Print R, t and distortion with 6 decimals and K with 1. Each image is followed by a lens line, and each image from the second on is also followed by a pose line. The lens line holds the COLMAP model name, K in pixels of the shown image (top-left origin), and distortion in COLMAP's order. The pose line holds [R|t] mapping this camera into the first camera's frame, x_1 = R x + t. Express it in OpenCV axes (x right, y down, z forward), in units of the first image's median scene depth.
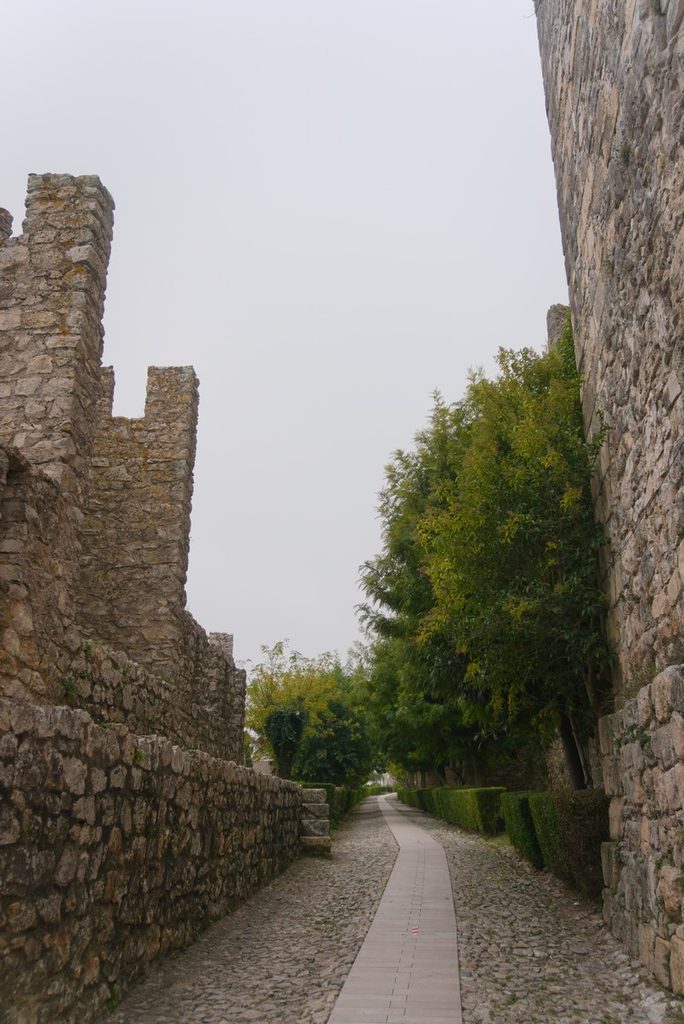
lens RADIAL K [[943.8, 0, 342.0], [0, 943.8, 512.0], [0, 0, 1]] dist [-0.044239, -0.000352]
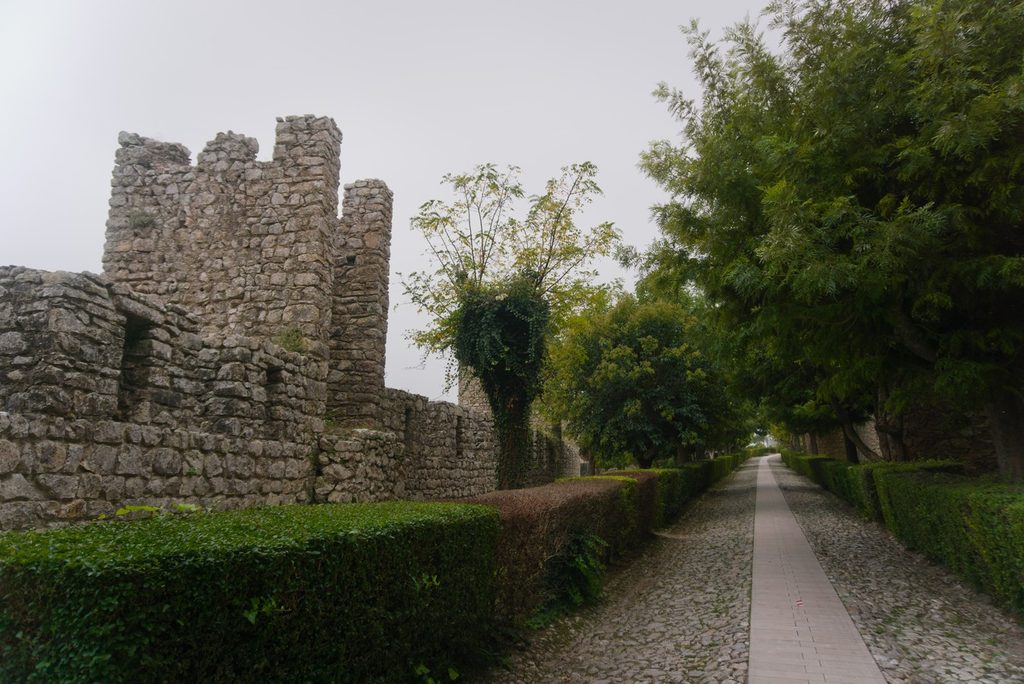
lens RADIAL K [[732.0, 0, 512.0], [0, 732.0, 342.0], [0, 0, 1]] dist [-0.032180, 0.000359]
pose [[0.956900, -0.057009, -0.284767, 0.028545], [0.096510, 0.987240, 0.126661, 0.127364], [0.273912, -0.148685, 0.950192, 0.465396]]
